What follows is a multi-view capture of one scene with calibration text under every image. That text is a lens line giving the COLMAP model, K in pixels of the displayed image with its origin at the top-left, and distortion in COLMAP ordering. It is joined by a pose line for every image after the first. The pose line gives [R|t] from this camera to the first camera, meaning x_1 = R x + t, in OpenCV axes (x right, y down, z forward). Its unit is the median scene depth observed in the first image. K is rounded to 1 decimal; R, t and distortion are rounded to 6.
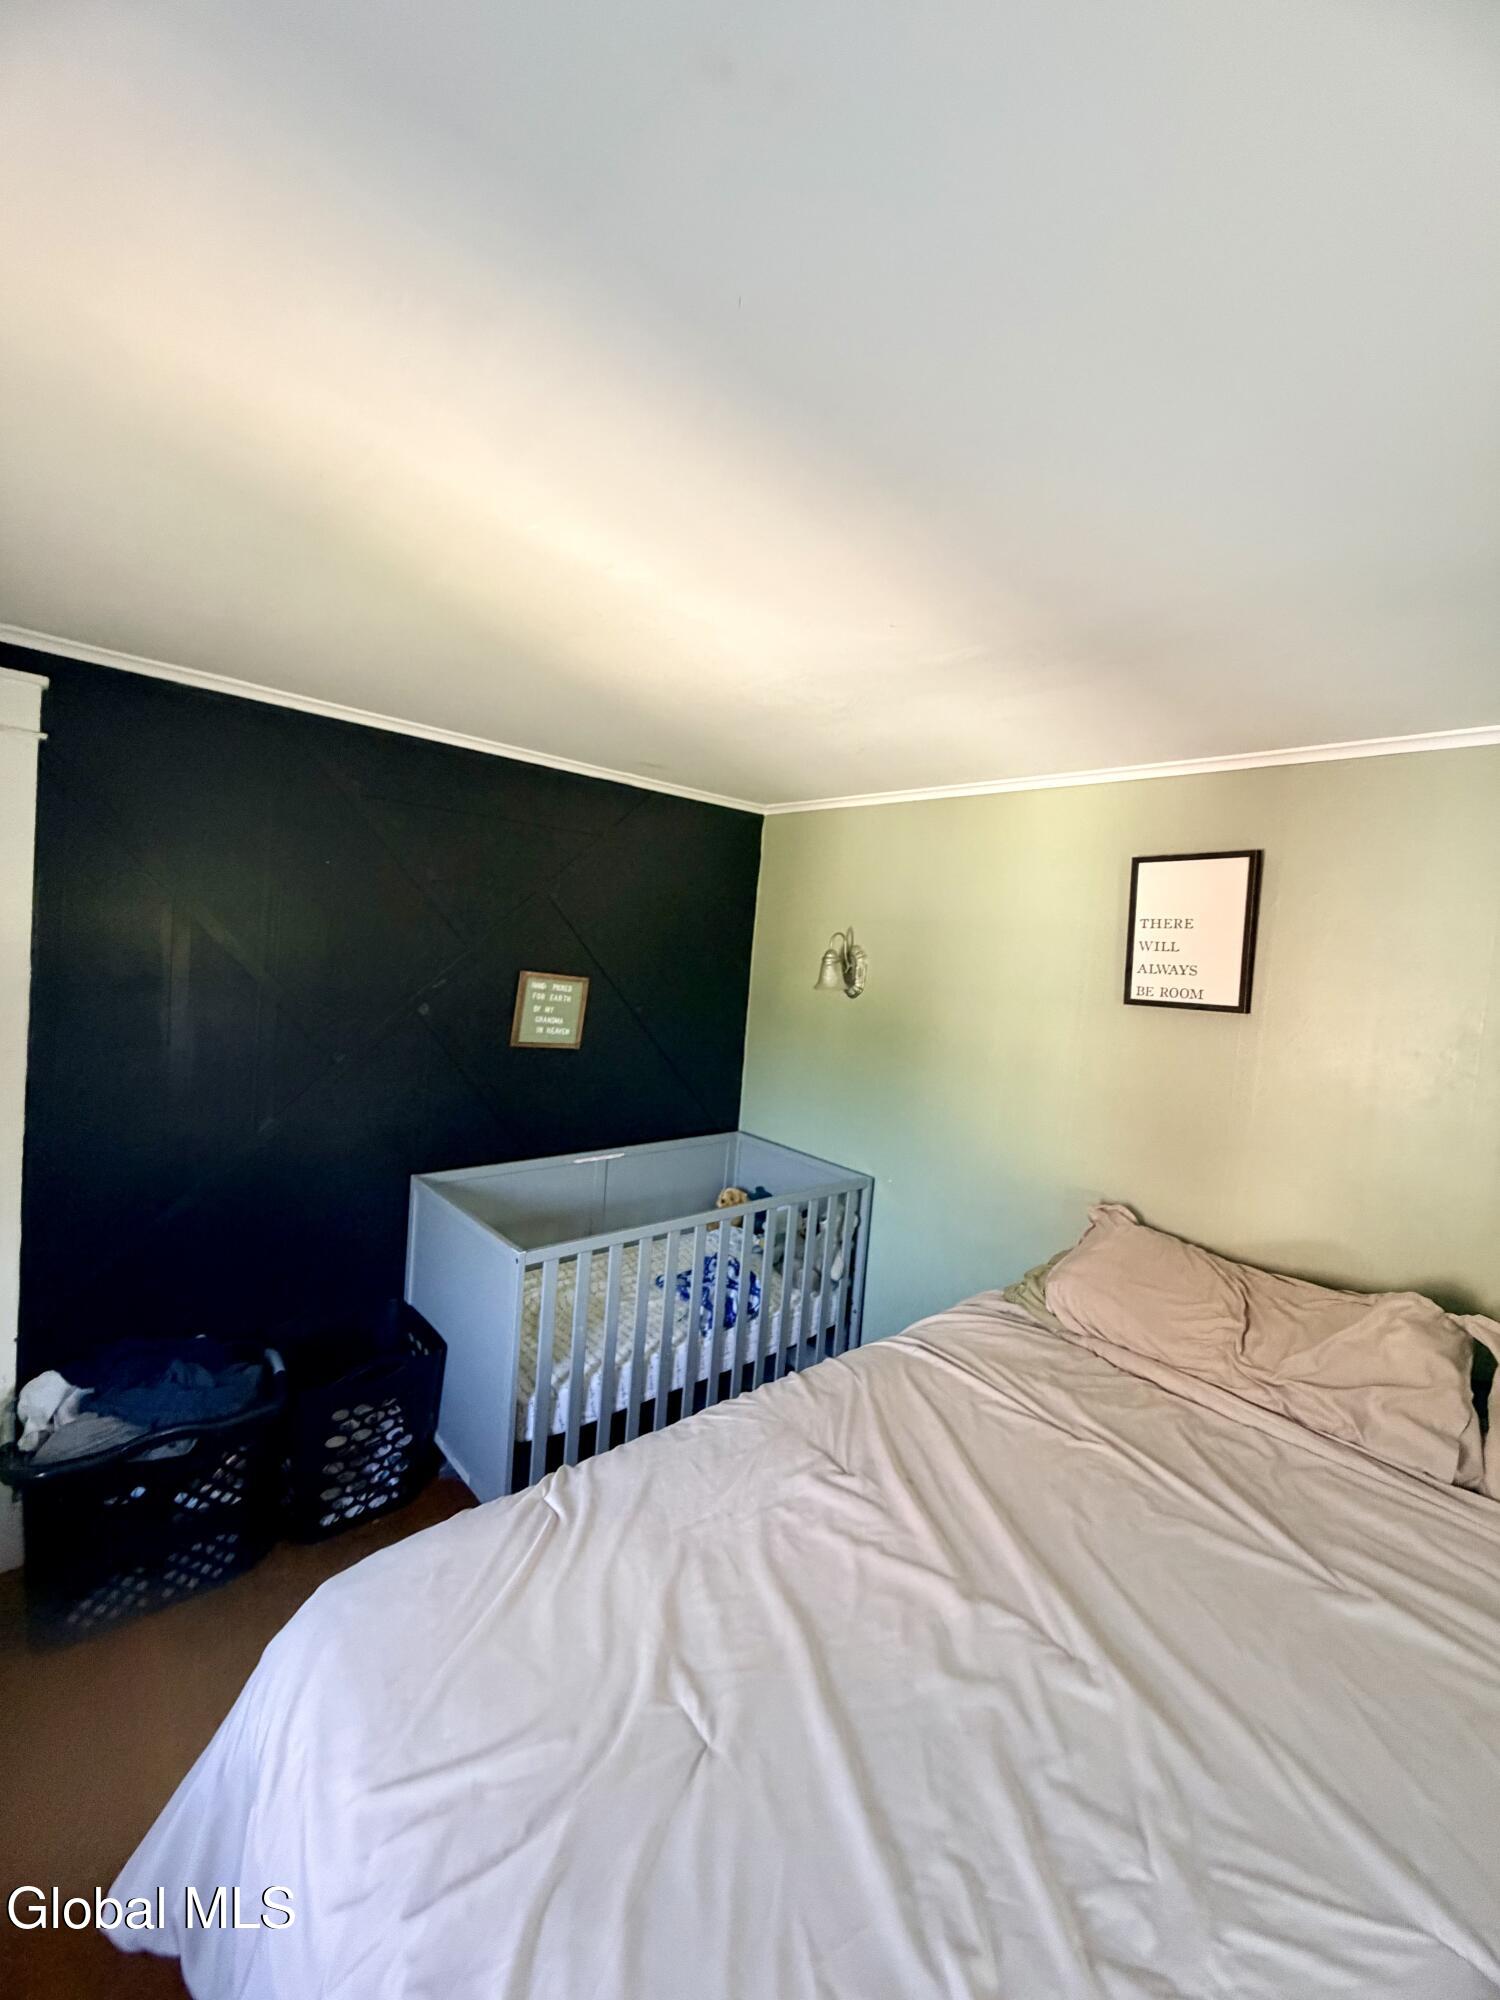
lens RADIAL K [[790.6, 0, 749.2], [0, 790.6, 995.6], [0, 0, 1]] dist [-0.003237, 0.000043]
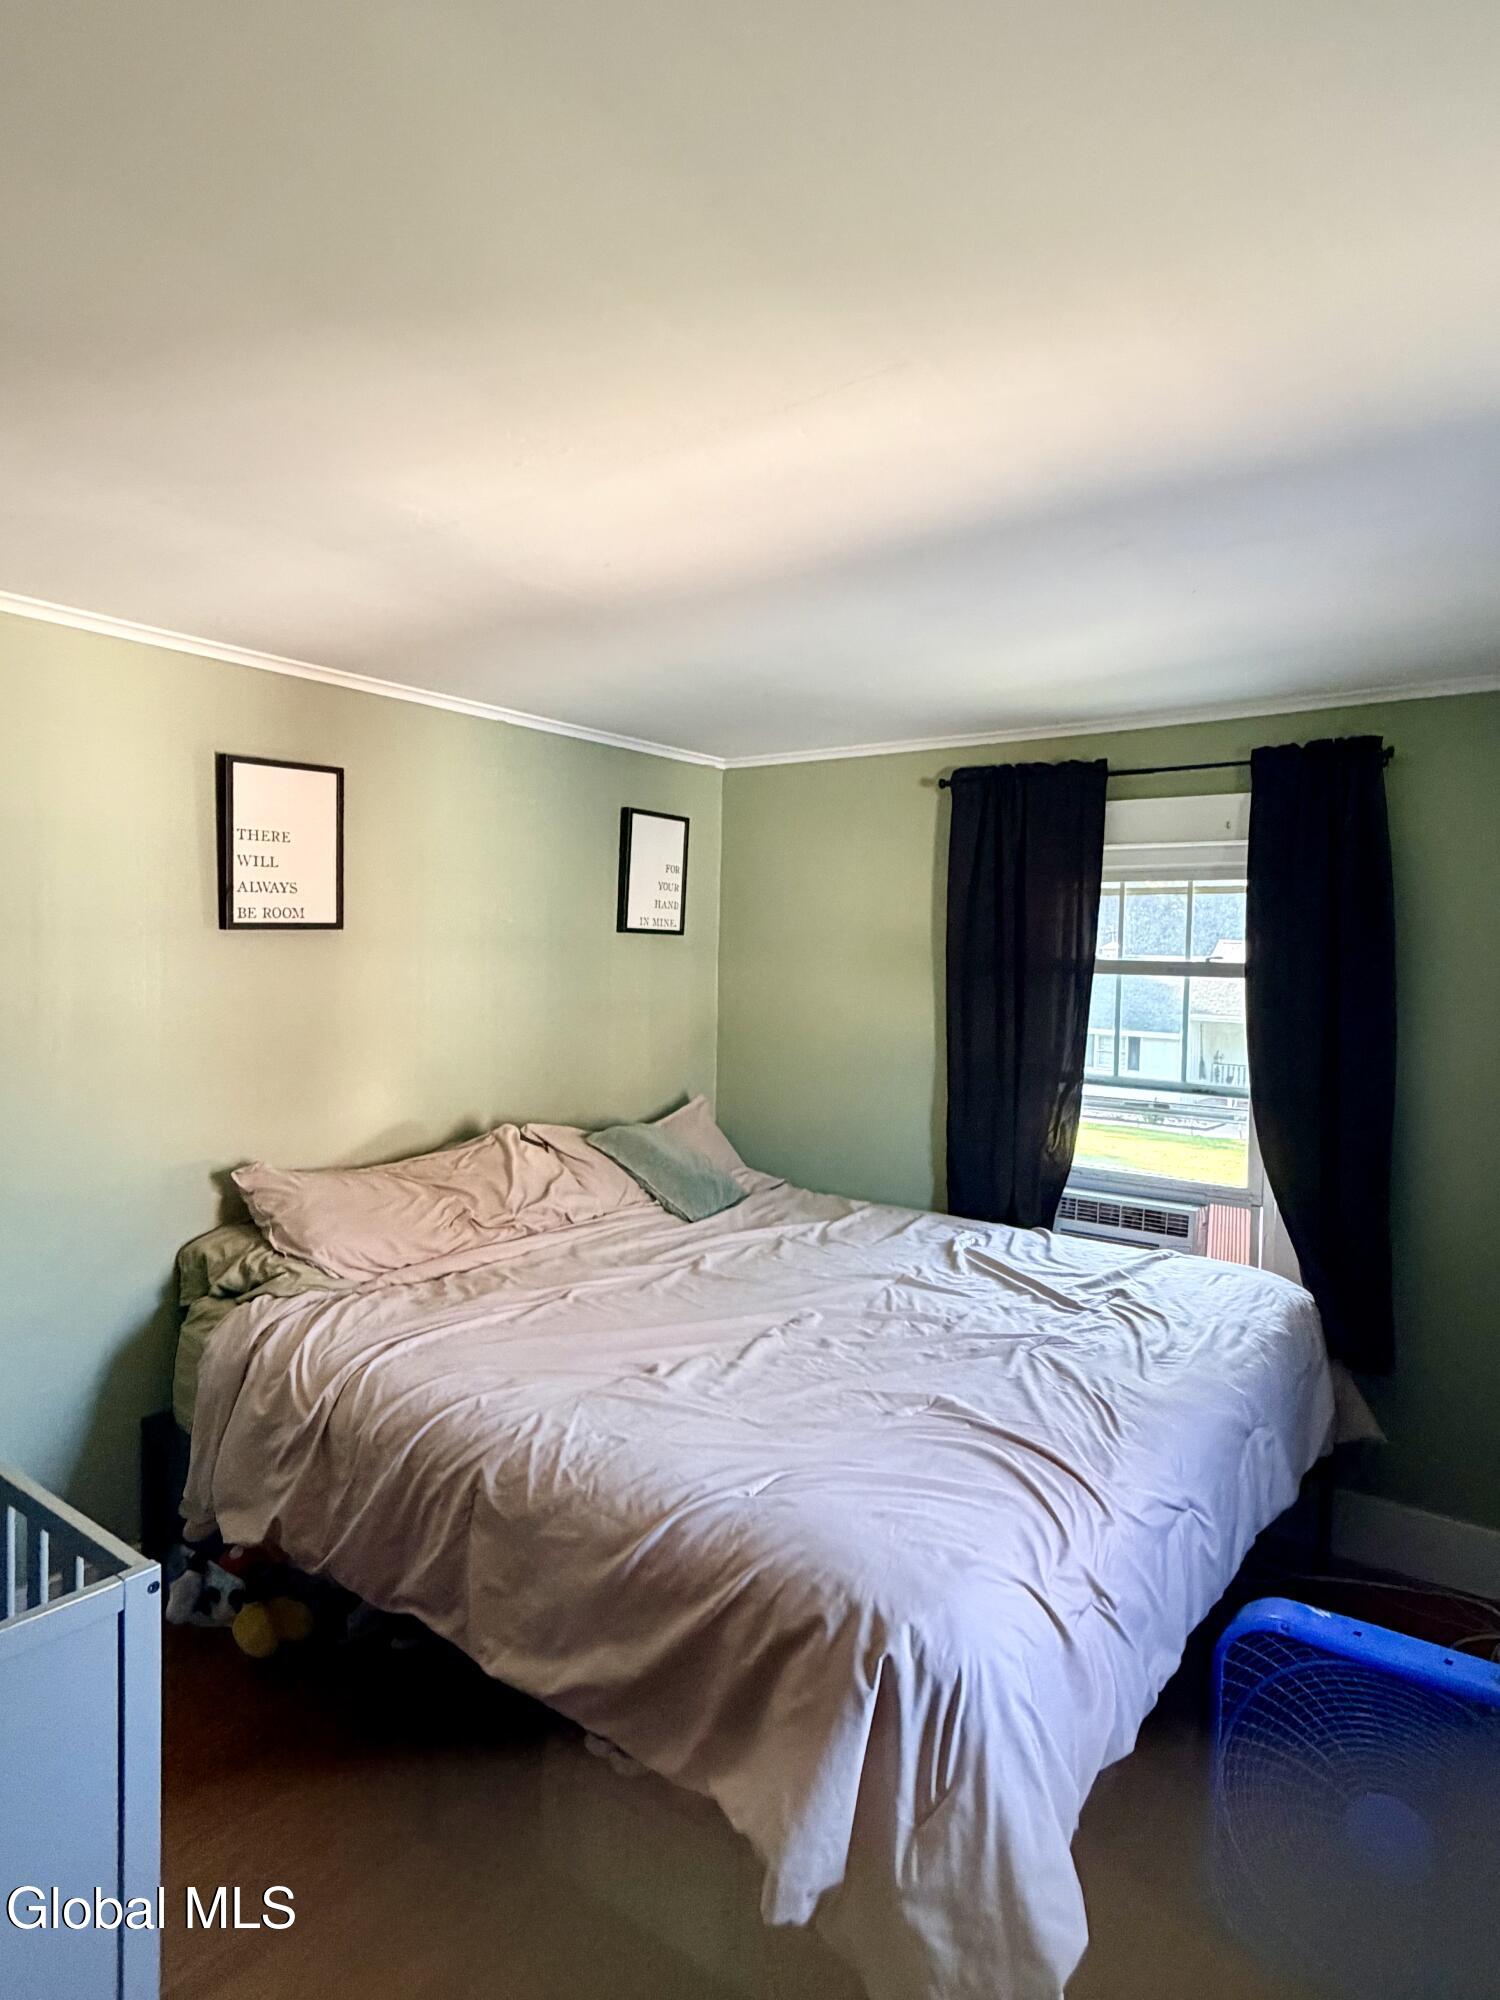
lens RADIAL K [[1171.6, 0, 749.5], [0, 1171.6, 994.8], [0, 0, 1]] dist [-0.001784, -0.000135]
pose [[-0.171155, -0.126908, 0.977037, -0.880412], [0.021971, 0.990931, 0.132562, -0.076344], [-0.984999, 0.044155, -0.166814, 0.686098]]
